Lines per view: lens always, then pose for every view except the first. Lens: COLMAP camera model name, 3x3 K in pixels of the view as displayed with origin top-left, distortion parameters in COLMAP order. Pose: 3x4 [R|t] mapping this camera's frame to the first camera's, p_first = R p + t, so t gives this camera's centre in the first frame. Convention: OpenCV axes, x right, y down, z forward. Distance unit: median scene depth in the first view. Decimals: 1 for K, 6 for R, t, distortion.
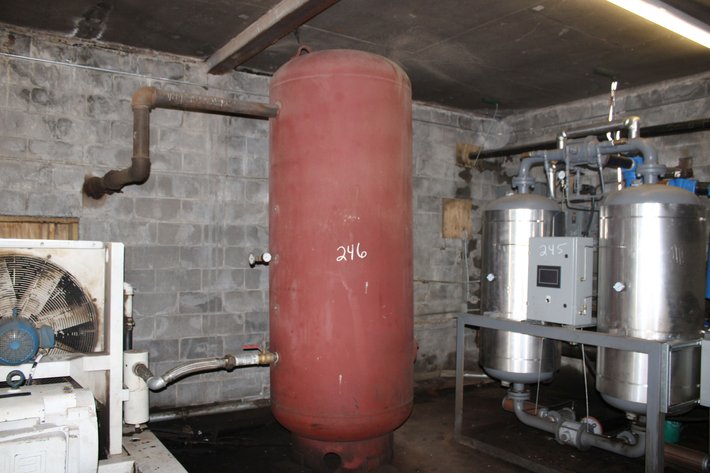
lens RADIAL K [[587.0, 0, 358.5], [0, 587.0, 236.7], [0, 0, 1]] dist [-0.129873, 0.090819]
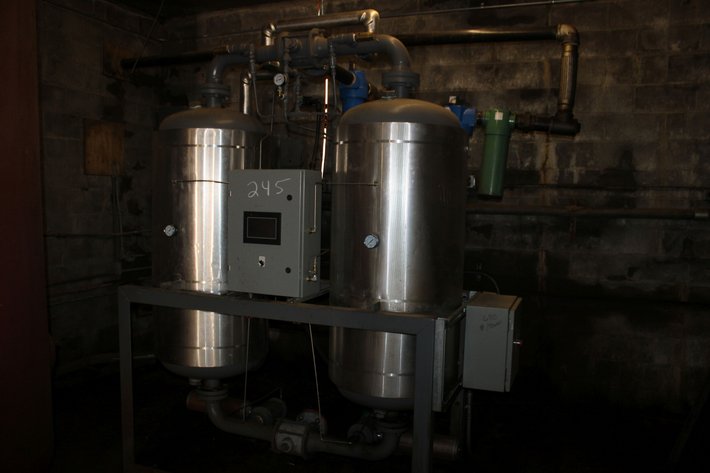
lens RADIAL K [[550.9, 0, 356.2], [0, 550.9, 230.9], [0, 0, 1]] dist [-0.103359, 0.006829]
pose [[0.811653, -0.042213, 0.582613, 0.042753], [-0.012098, 0.995957, 0.089016, 0.013251], [-0.584015, -0.079299, 0.807860, 0.402894]]
